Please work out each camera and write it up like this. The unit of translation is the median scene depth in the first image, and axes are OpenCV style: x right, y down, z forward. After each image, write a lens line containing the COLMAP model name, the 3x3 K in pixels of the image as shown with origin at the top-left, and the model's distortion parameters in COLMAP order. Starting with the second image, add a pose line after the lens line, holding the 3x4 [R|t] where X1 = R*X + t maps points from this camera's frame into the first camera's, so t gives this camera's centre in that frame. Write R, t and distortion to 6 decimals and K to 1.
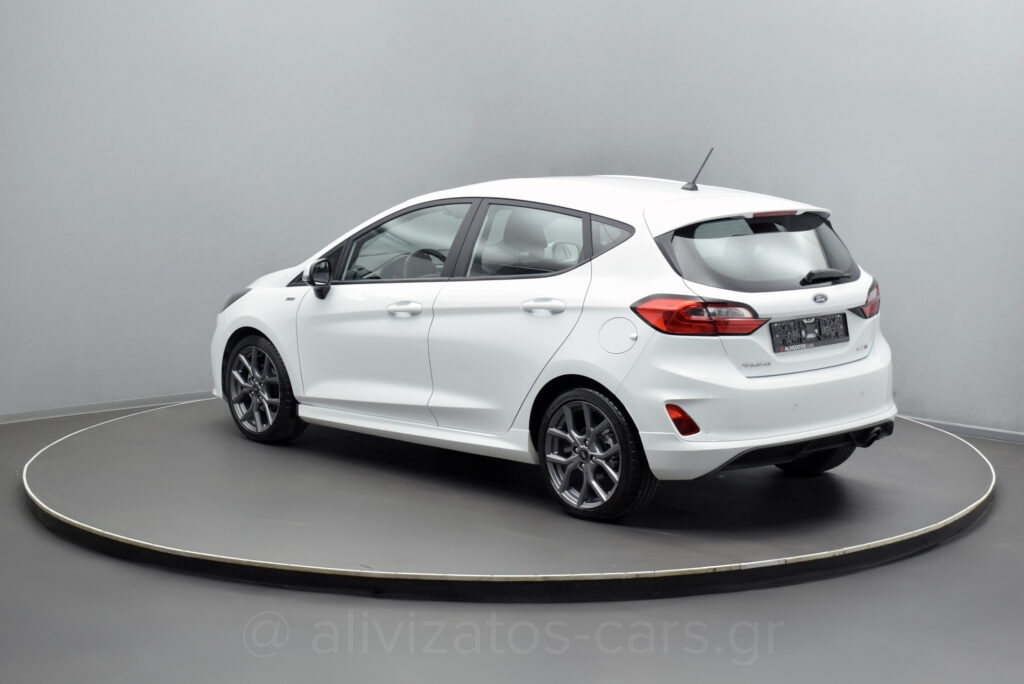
lens RADIAL K [[1679.9, 0, 512.0], [0, 1679.9, 342.0], [0, 0, 1]] dist [-0.022517, -0.000217]
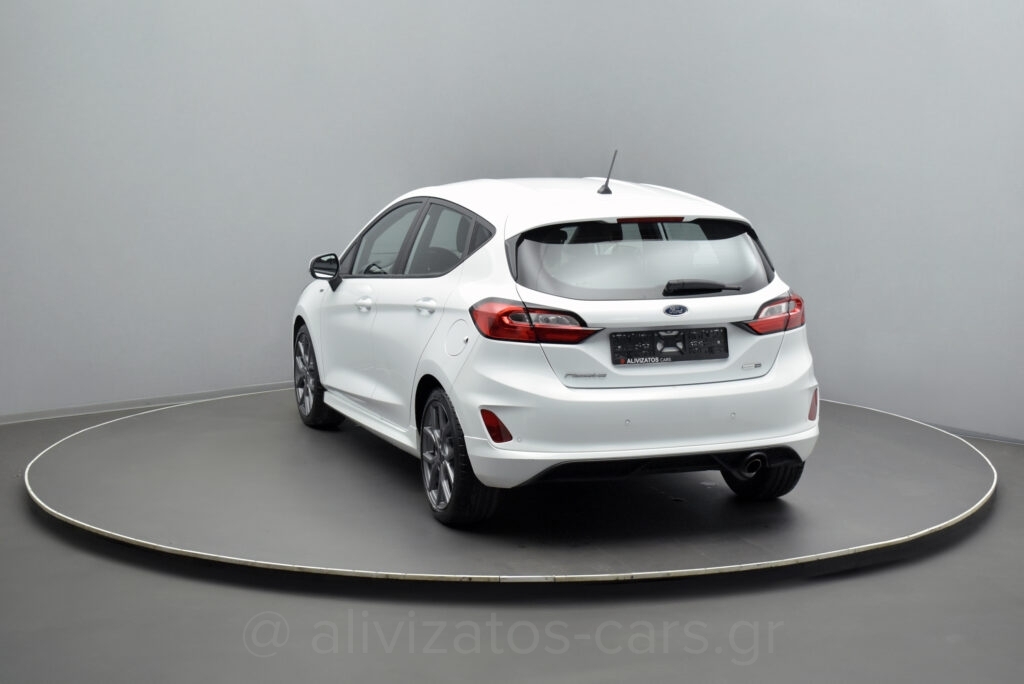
lens RADIAL K [[1679.9, 0, 512.0], [0, 1679.9, 342.0], [0, 0, 1]] dist [-0.022517, -0.000217]
pose [[0.921914, 0.054045, -0.383606, 0.458032], [-0.054267, 0.998474, 0.010253, -0.012738], [0.383575, 0.011365, 0.923440, 0.090654]]
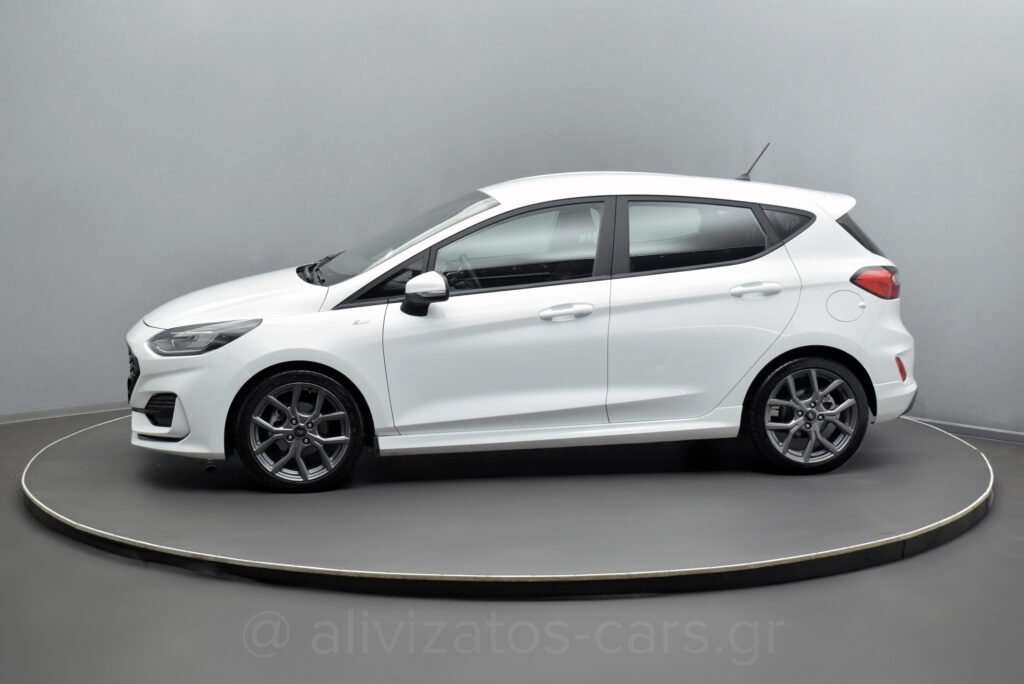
lens RADIAL K [[1679.9, 0, 512.0], [0, 1679.9, 342.0], [0, 0, 1]] dist [-0.022517, -0.000217]
pose [[0.572235, -0.112930, 0.812277, -0.972641], [0.110824, 0.992036, 0.059849, -0.071254], [-0.812567, 0.055772, 0.580193, 0.500668]]
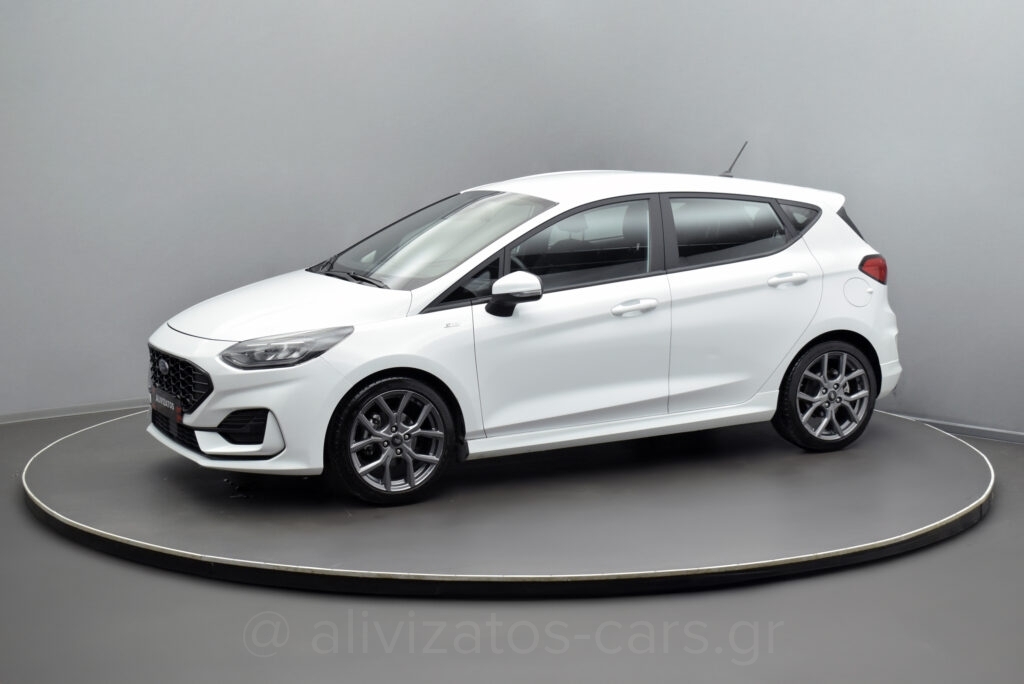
lens RADIAL K [[1679.9, 0, 512.0], [0, 1679.9, 342.0], [0, 0, 1]] dist [-0.022517, -0.000217]
pose [[0.268268, -0.131921, 0.954269, -1.152432], [0.128928, 0.986584, 0.100143, -0.120495], [-0.954678, 0.096167, 0.281677, 0.867205]]
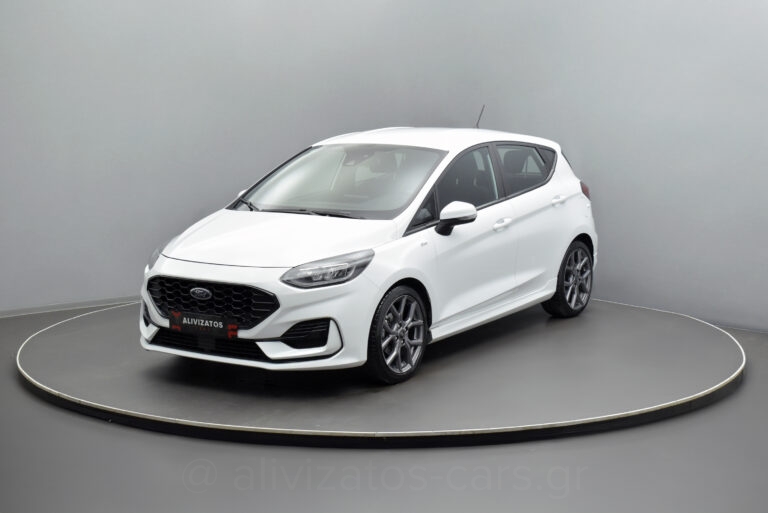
lens RADIAL K [[1259.9, 0, 384.0], [0, 1259.9, 256.5], [0, 0, 1]] dist [-0.022517, -0.000217]
pose [[-0.237167, -0.128818, 0.962890, -1.159539], [0.131733, 0.977750, 0.163253, -0.195455], [-0.962496, 0.165563, -0.214920, 1.456560]]
